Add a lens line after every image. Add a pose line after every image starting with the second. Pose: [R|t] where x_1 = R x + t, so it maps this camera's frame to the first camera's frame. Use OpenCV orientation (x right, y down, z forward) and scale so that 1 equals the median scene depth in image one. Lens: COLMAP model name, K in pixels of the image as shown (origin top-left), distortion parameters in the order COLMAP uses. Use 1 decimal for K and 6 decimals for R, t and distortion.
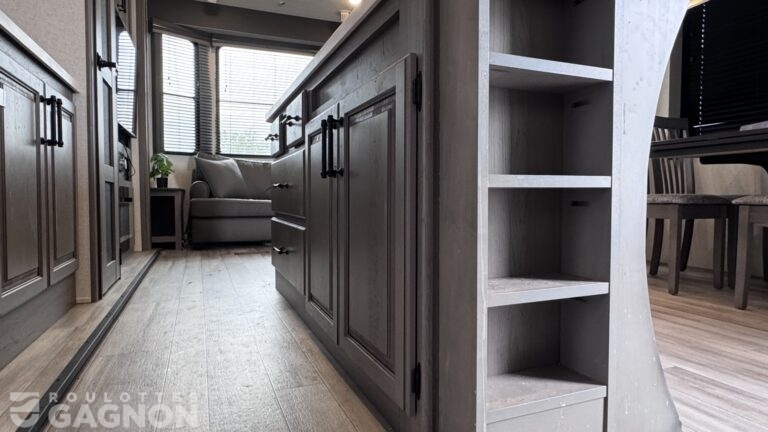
lens RADIAL K [[444.7, 0, 378.4], [0, 444.7, 208.7], [0, 0, 1]] dist [0.004174, 0.002434]
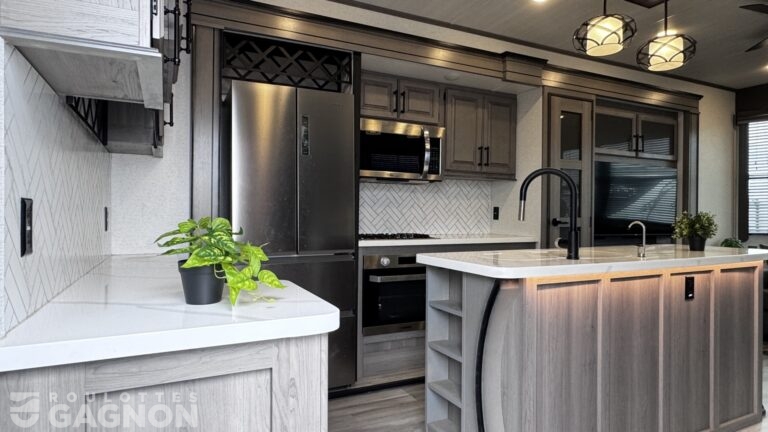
lens RADIAL K [[447.2, 0, 384.0], [0, 447.2, 216.0], [0, 0, 1]] dist [-0.003525, 0.002922]
pose [[0.065113, 0.004913, -0.997866, 0.515482], [-0.041578, 0.999133, 0.002206, -0.139052], [0.997011, 0.041346, 0.065260, 0.078933]]
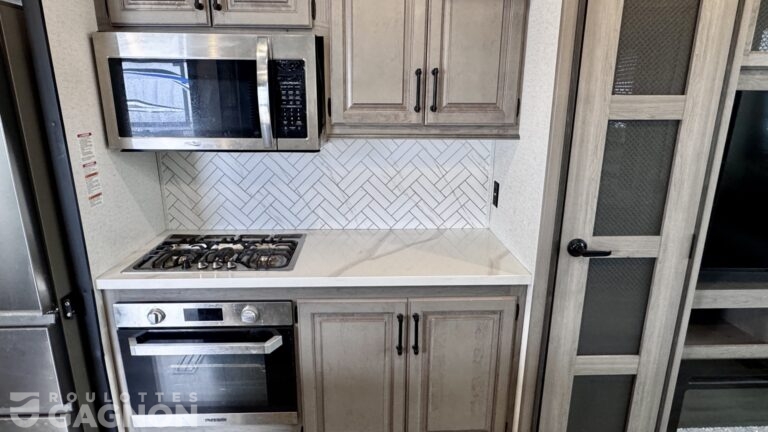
lens RADIAL K [[447.2, 0, 384.0], [0, 447.2, 216.0], [0, 0, 1]] dist [-0.003525, 0.002922]
pose [[-0.340443, 0.237715, -0.909720, 0.091997], [-0.035479, 0.963577, 0.265066, -0.250144], [0.939596, 0.122516, -0.319609, 0.408470]]
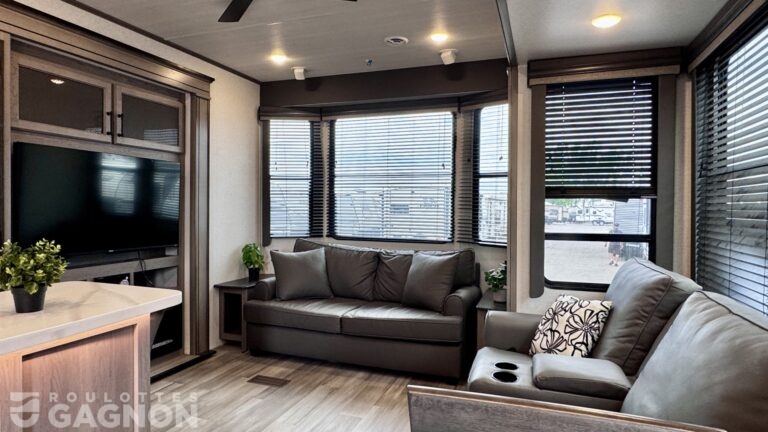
lens RADIAL K [[447.2, 0, 384.0], [0, 447.2, 216.0], [0, 0, 1]] dist [-0.003525, 0.002922]
pose [[0.738959, 0.023602, -0.673337, 0.376162], [-0.035686, 0.999354, -0.004134, -0.183930], [0.672804, 0.027084, 0.739325, 0.441896]]
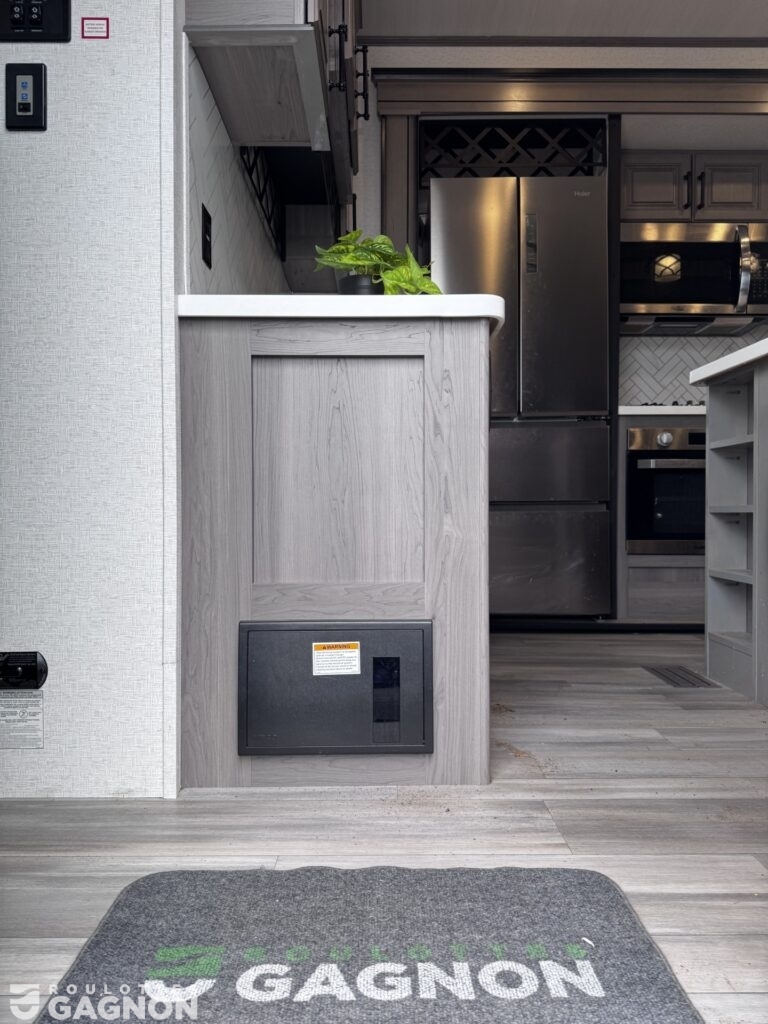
lens RADIAL K [[747.9, 0, 384.0], [0, 747.9, 512.0], [0, 0, 1]] dist [0.004180, 0.000970]
pose [[-0.375126, 0.002713, -0.926970, 0.605438], [-0.032492, 0.999343, 0.016074, -0.001895], [0.926404, 0.036149, -0.374791, 0.149858]]
